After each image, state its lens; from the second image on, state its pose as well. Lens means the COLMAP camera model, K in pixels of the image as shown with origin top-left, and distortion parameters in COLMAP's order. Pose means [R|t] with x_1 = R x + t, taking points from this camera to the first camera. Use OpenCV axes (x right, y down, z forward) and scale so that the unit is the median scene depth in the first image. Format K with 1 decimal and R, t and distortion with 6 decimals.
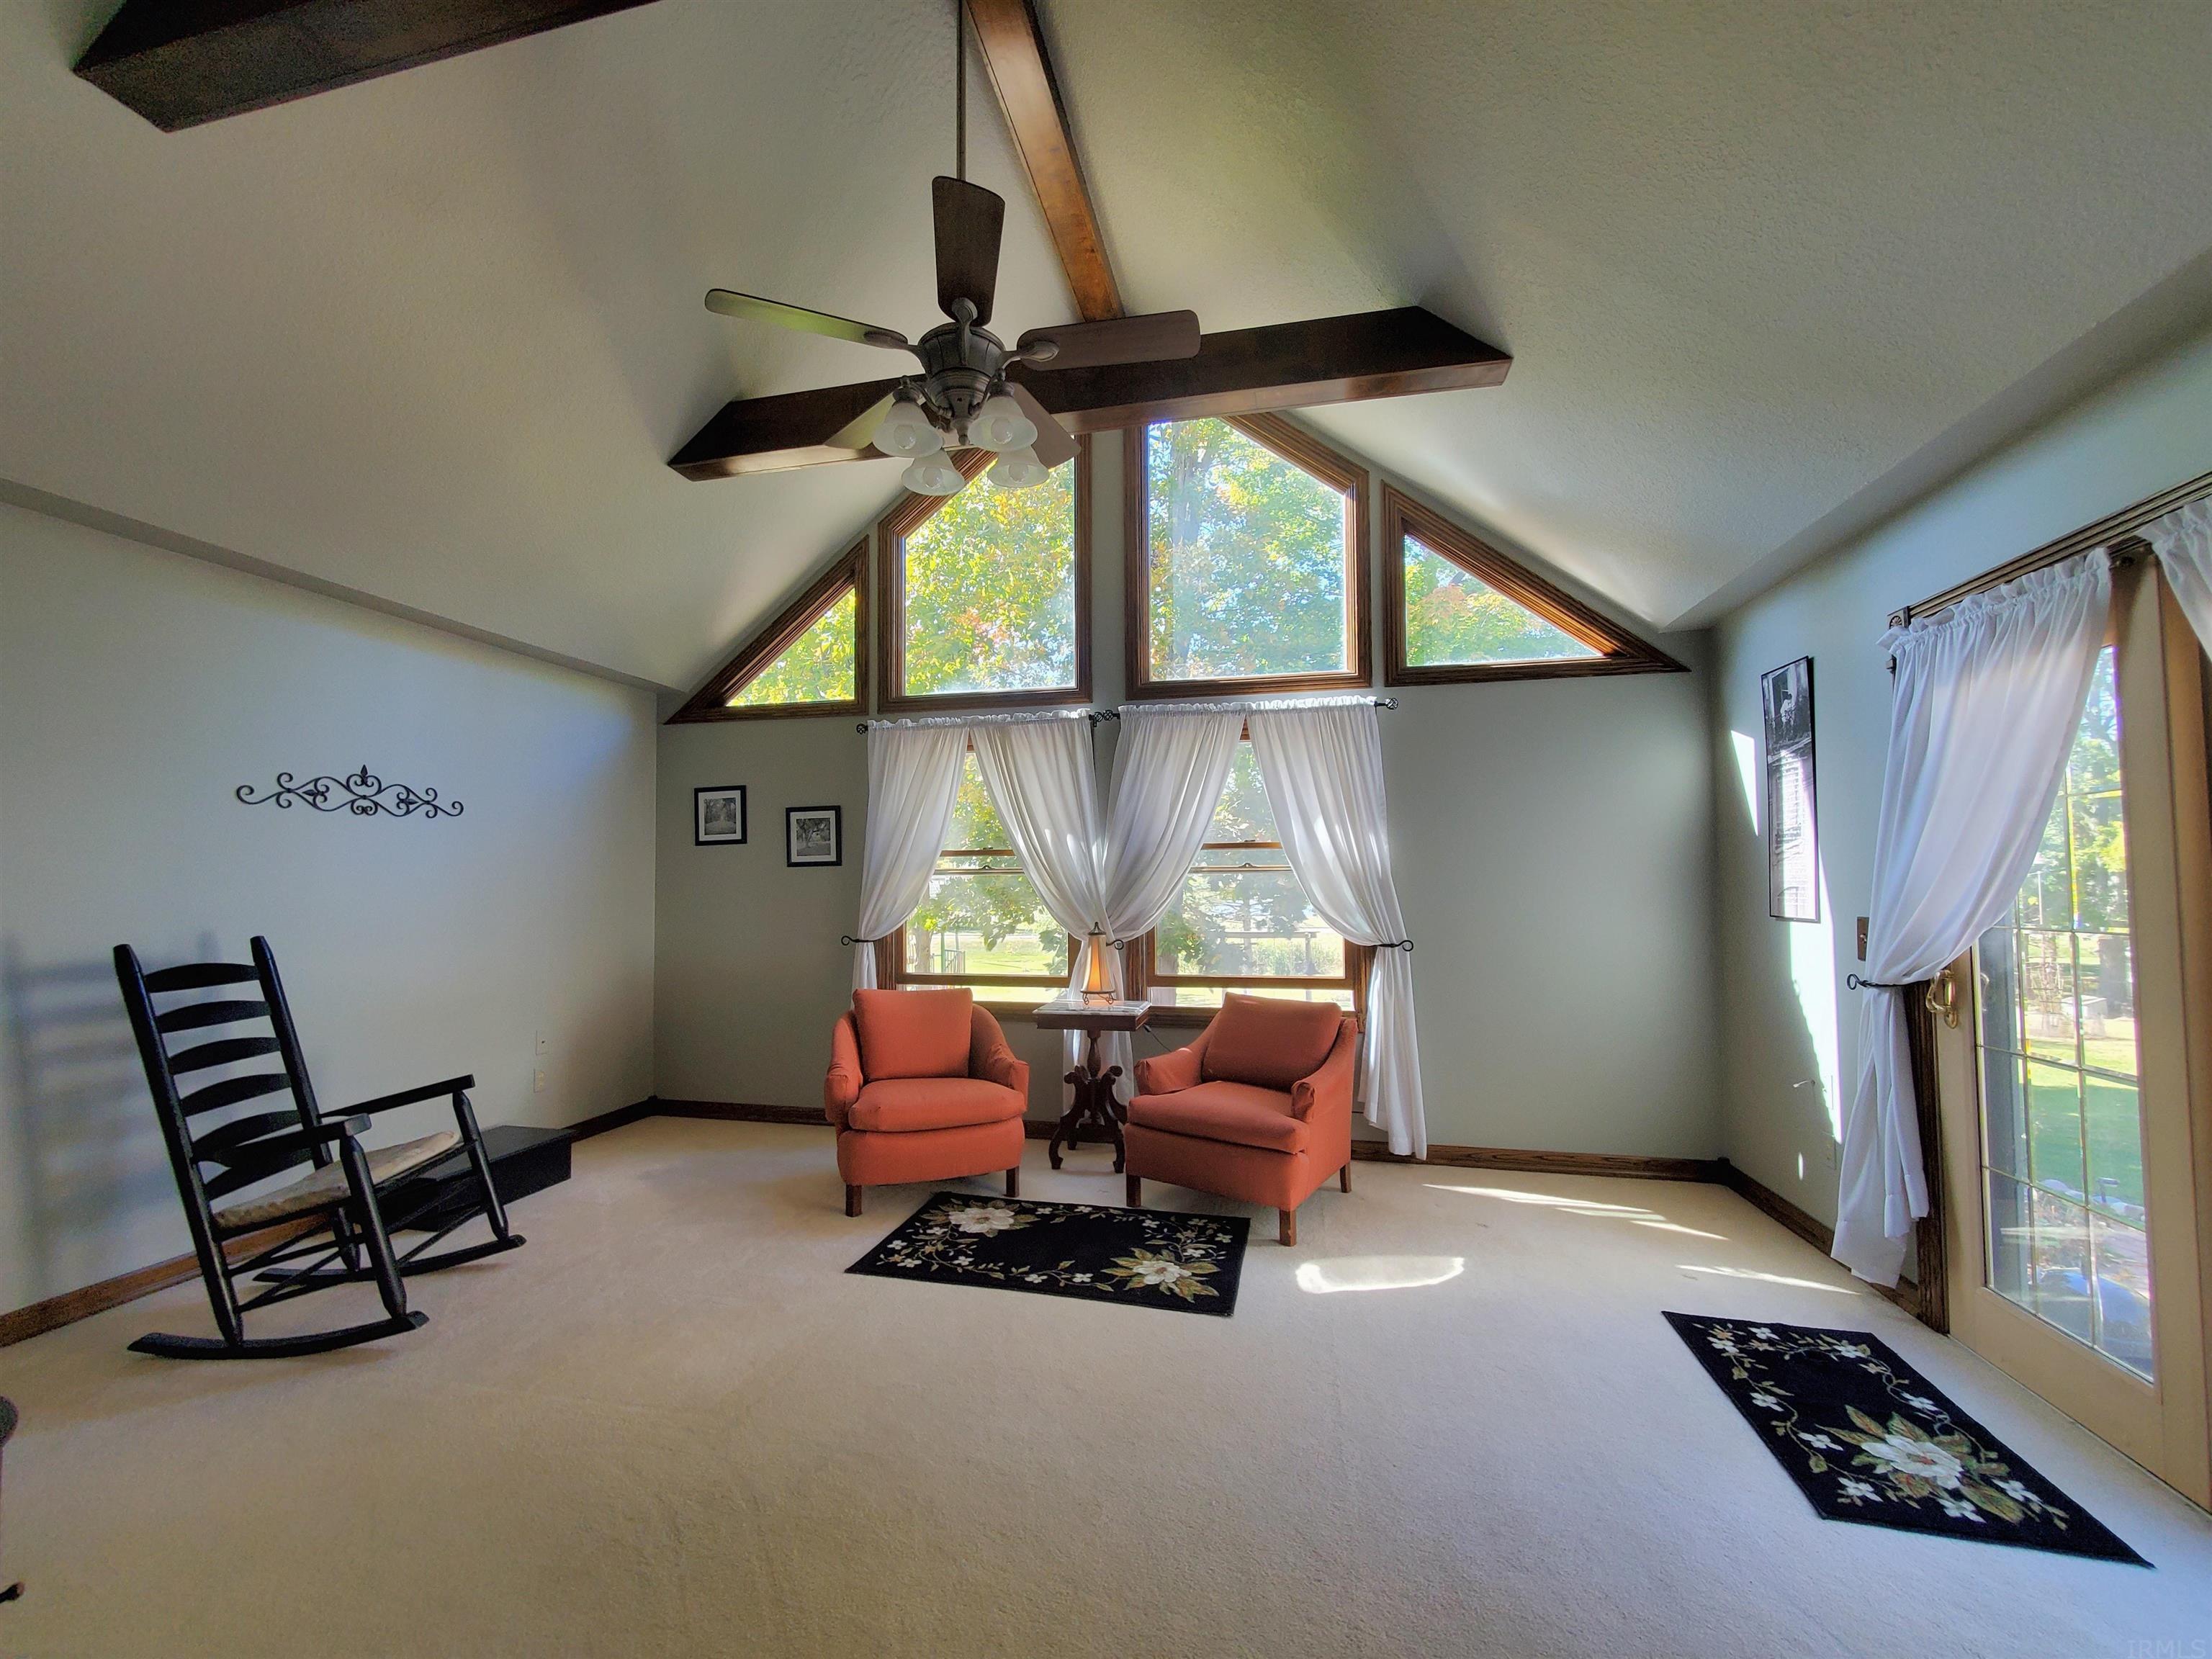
lens RADIAL K [[893.1, 0, 1085.2], [0, 893.1, 837.2], [0, 0, 1]] dist [0.000846, -0.000021]
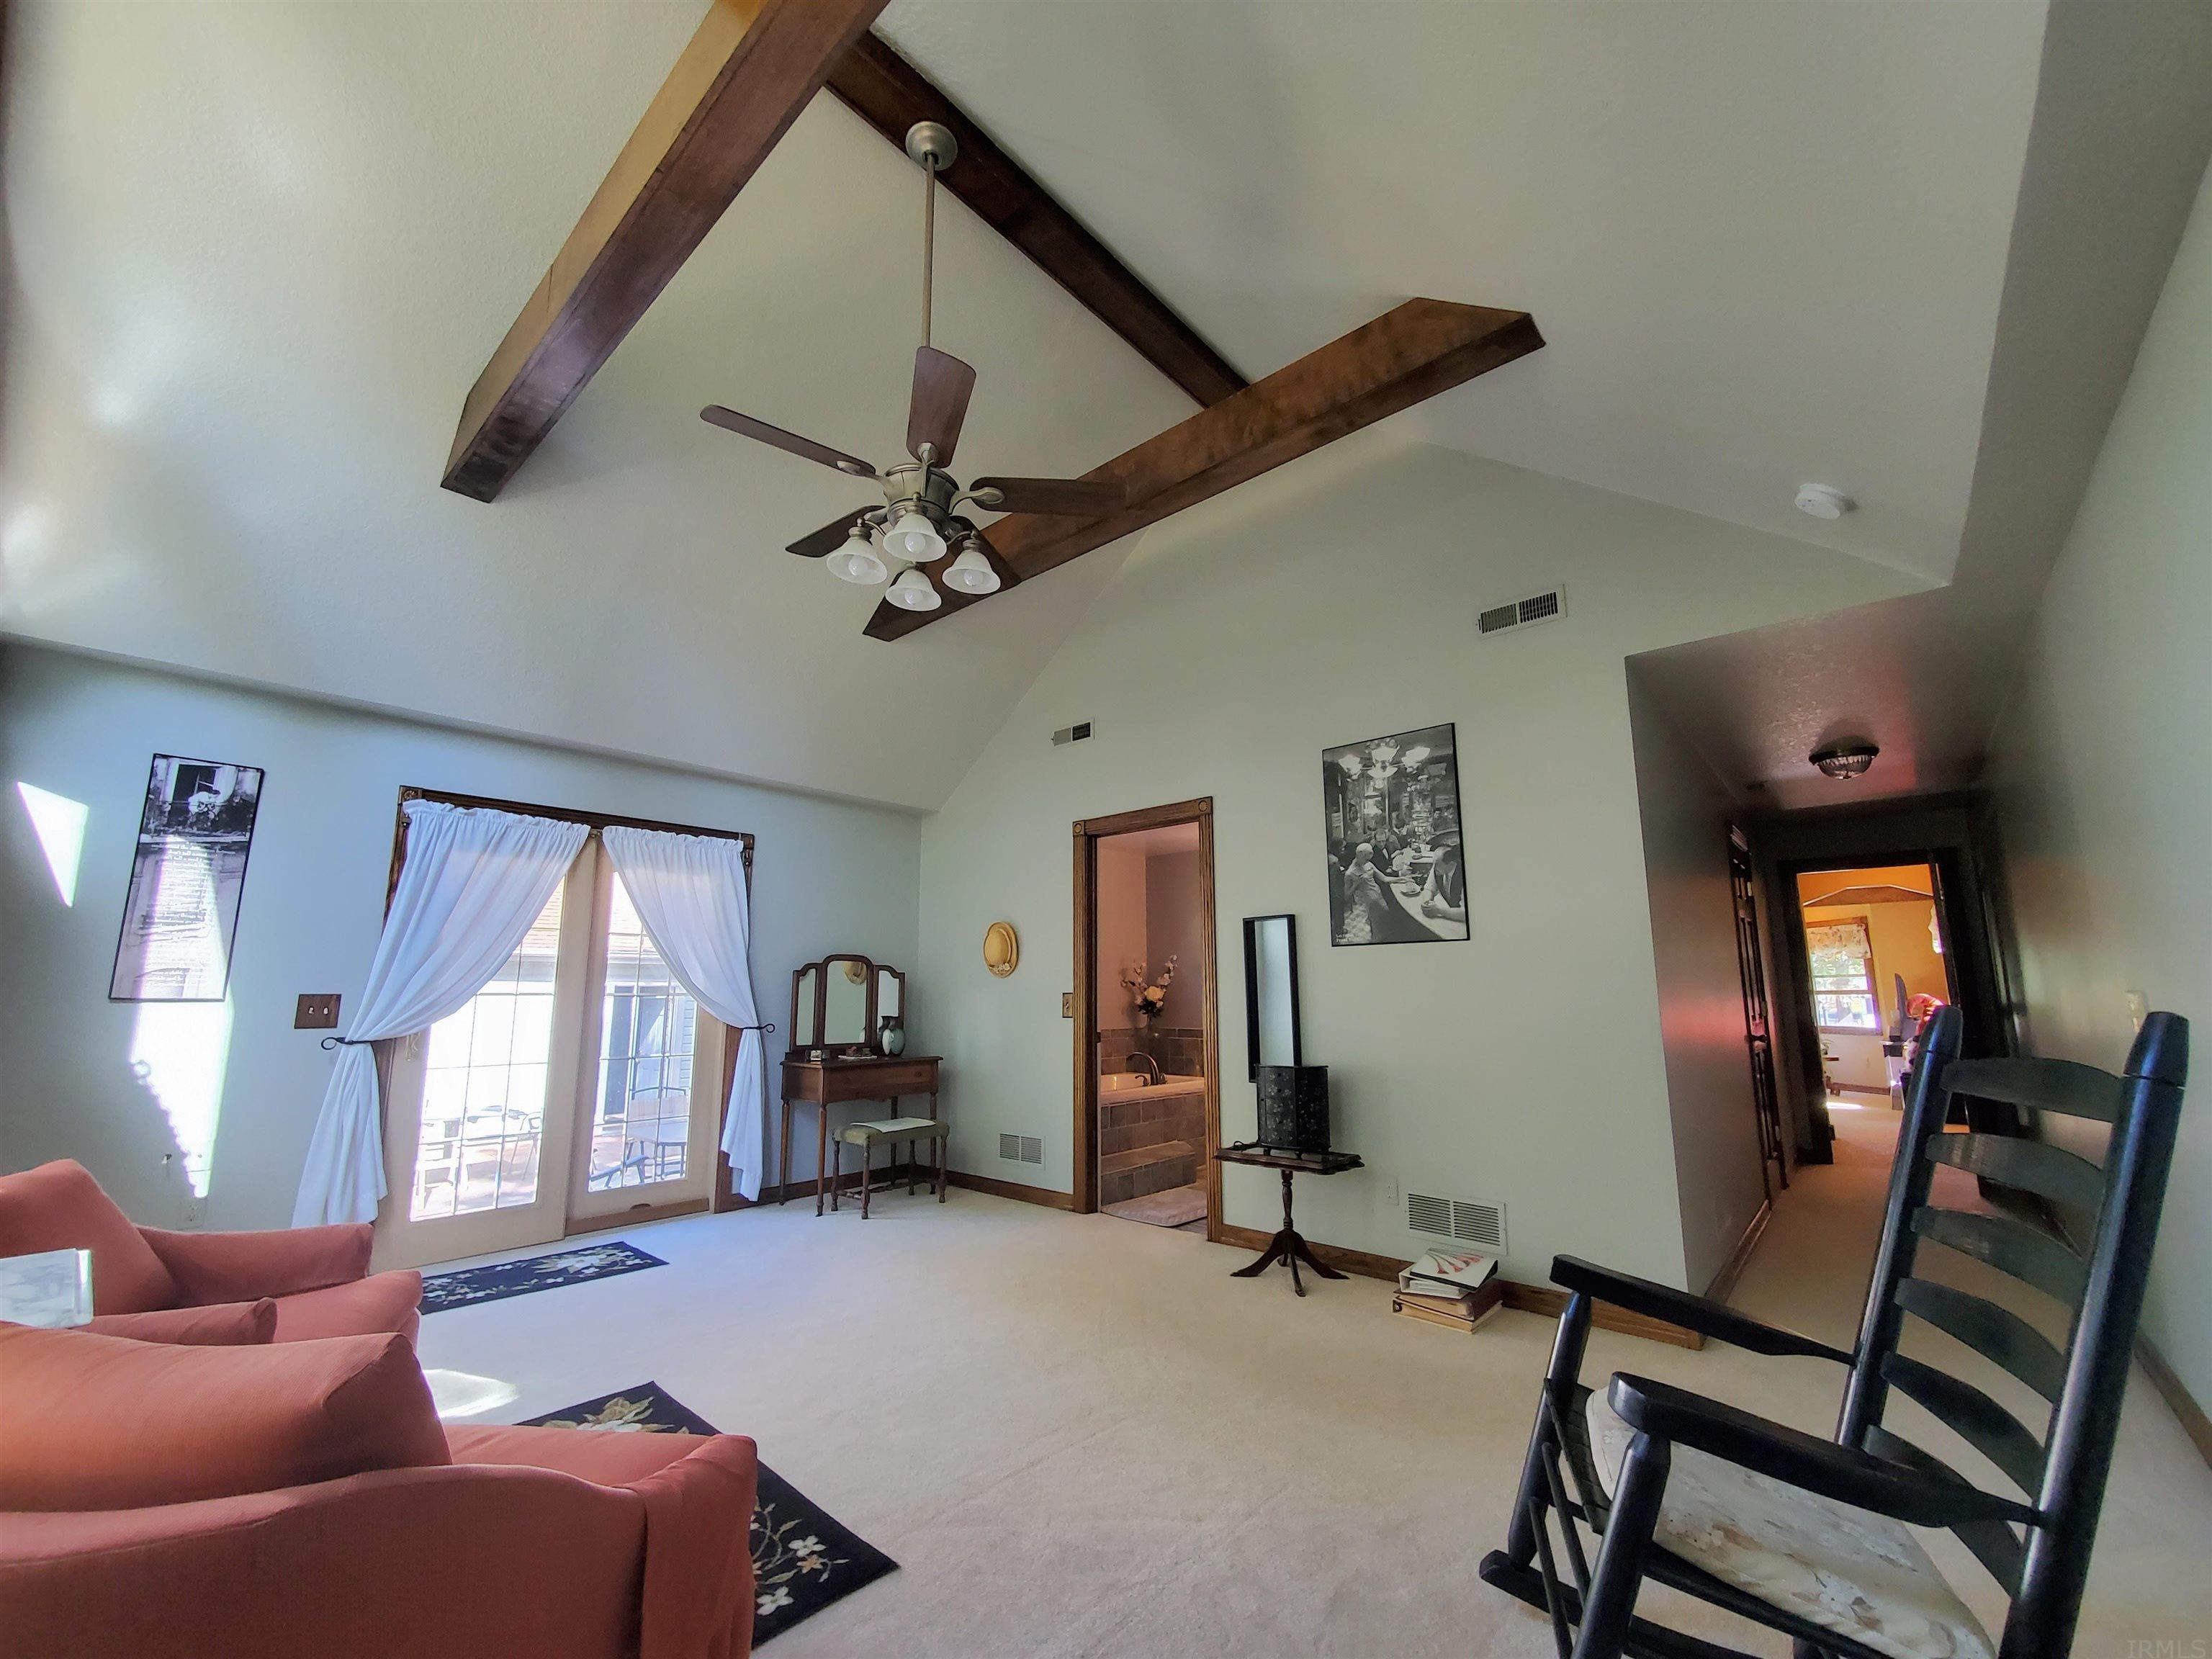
lens RADIAL K [[879.9, 0, 1055.1], [0, 879.9, 874.3], [0, 0, 1]] dist [0.000089, -0.000056]
pose [[-0.865096, 0.085614, 0.494246, -0.596313], [-0.012944, 0.981189, -0.192618, 0.129649], [-0.501440, -0.173030, -0.847714, 1.347111]]
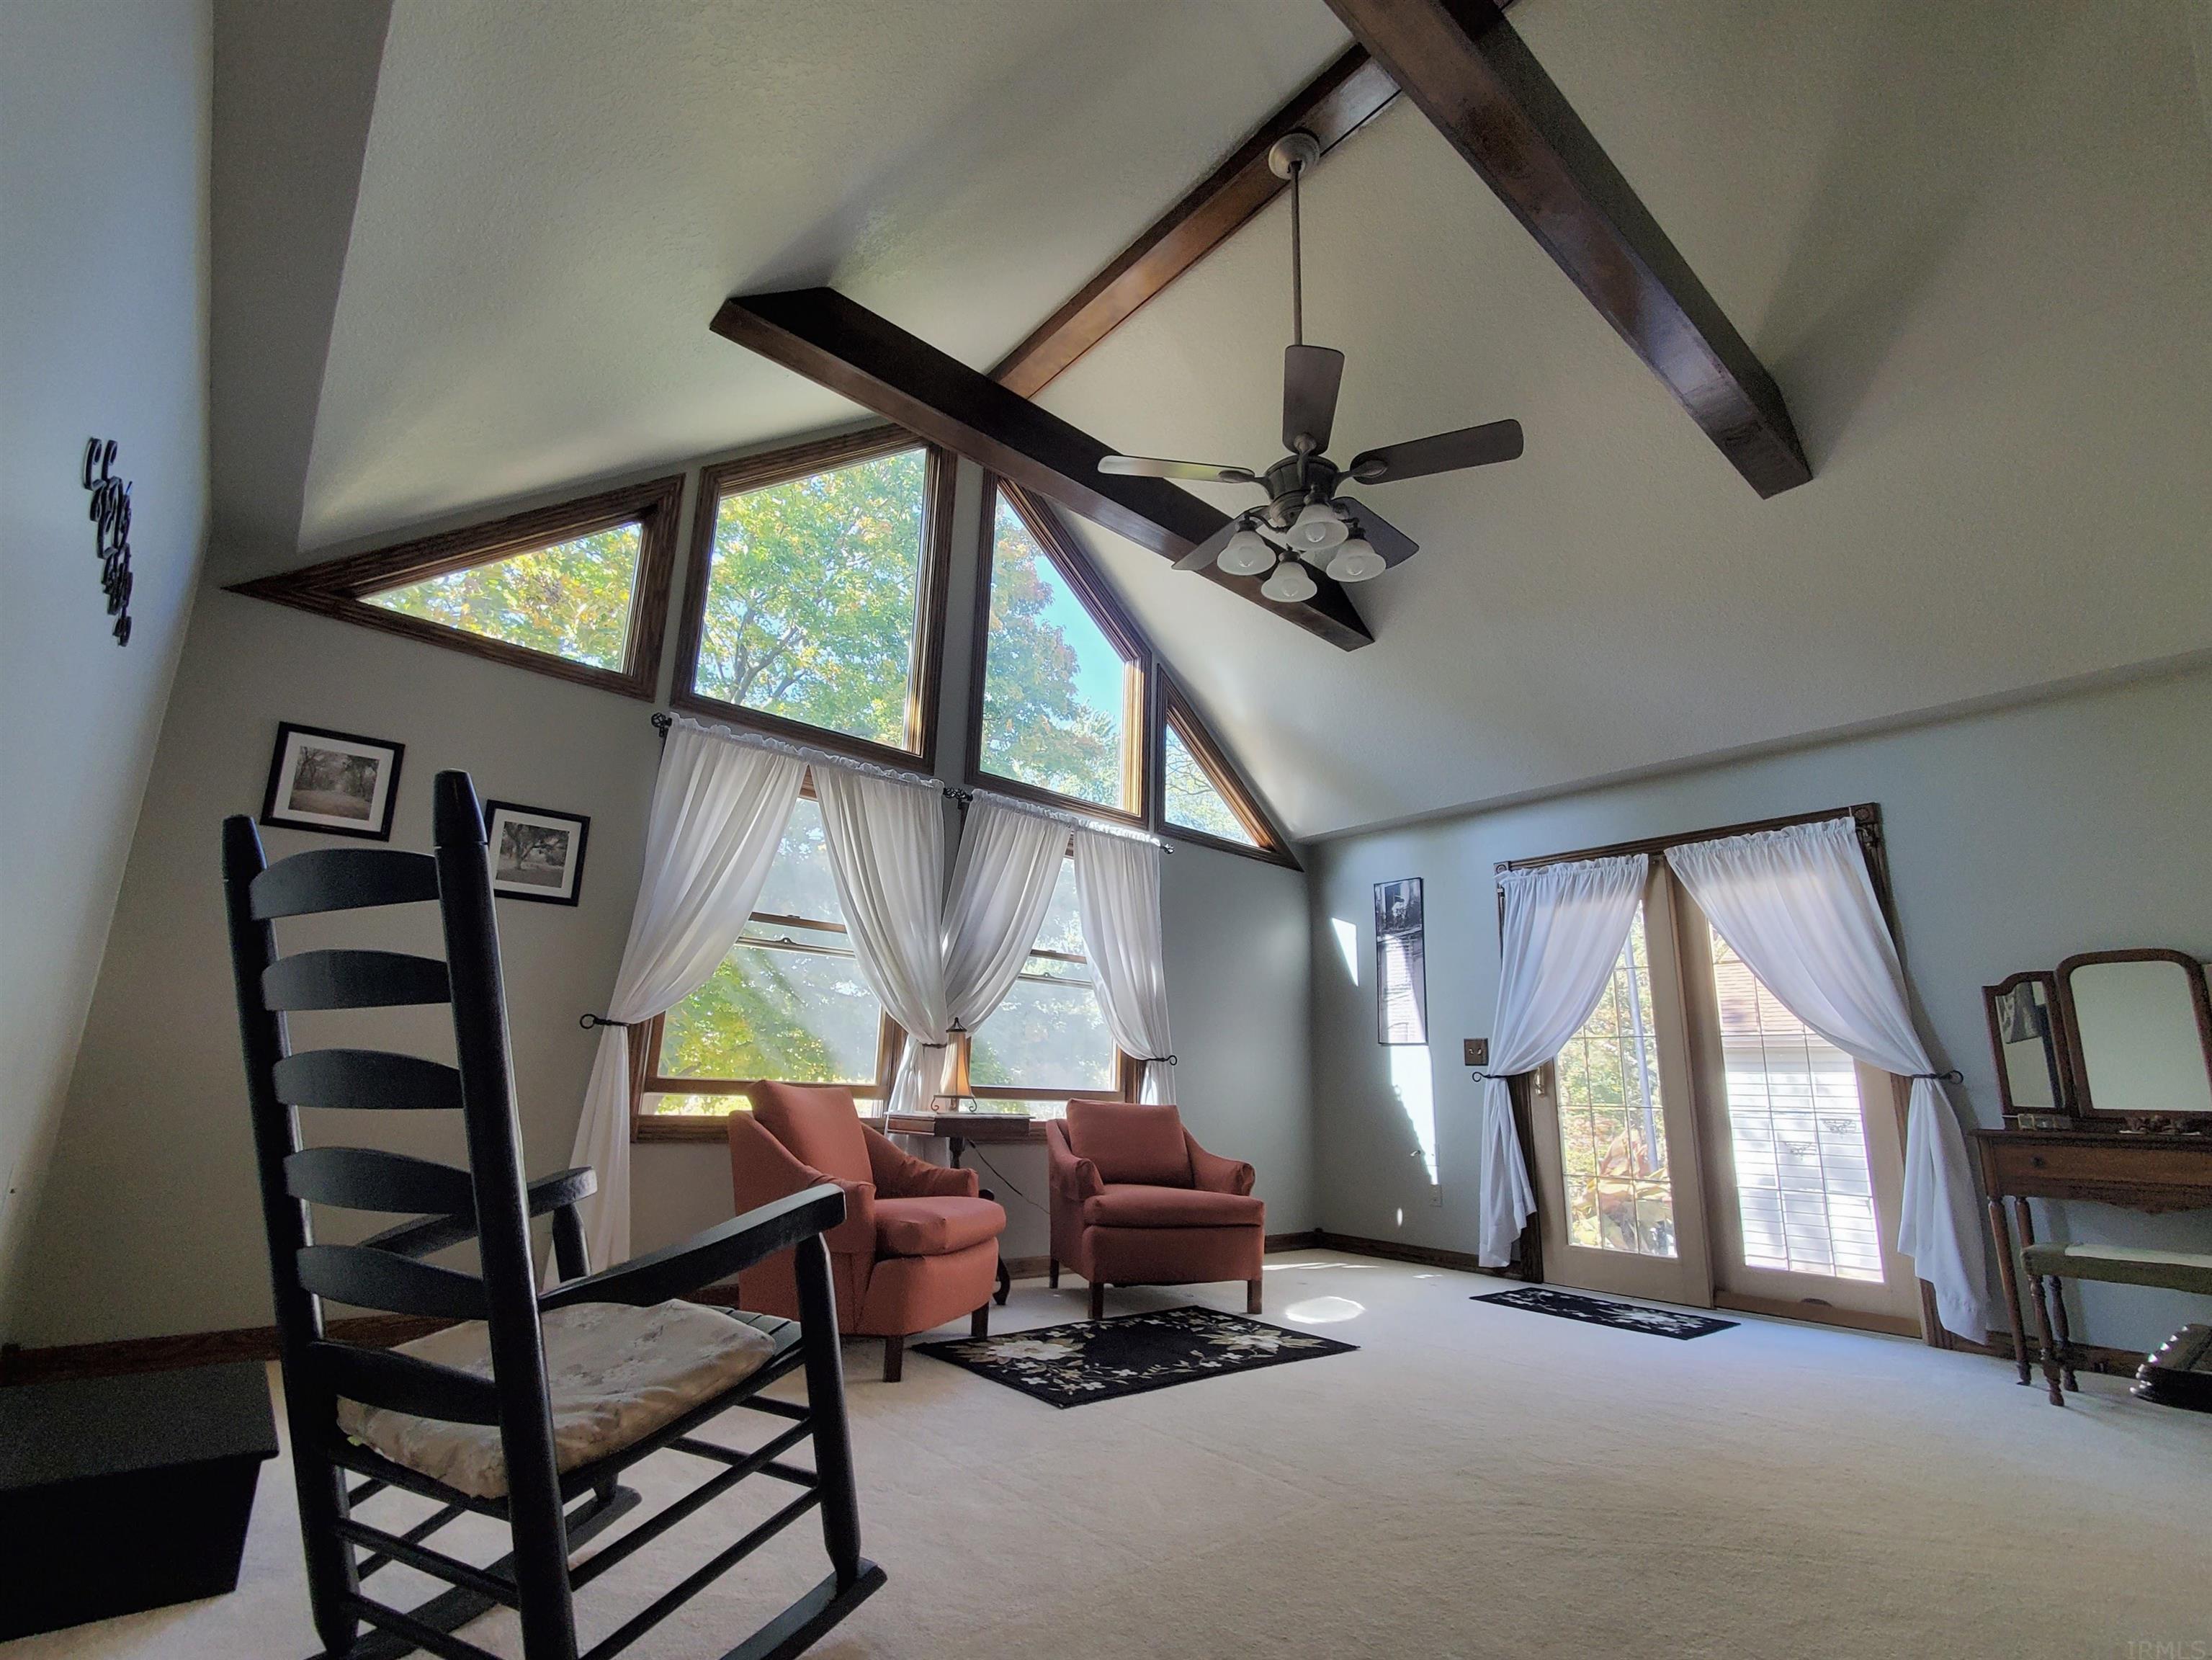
lens RADIAL K [[1005.6, 0, 1096.4], [0, 1005.6, 836.7], [0, 0, 1]] dist [-0.000526, 0.000040]
pose [[0.587507, 0.225620, 0.777130, -0.923096], [-0.078614, 0.971716, -0.222681, 0.169336], [-0.805391, 0.069734, 0.588627, 0.370093]]
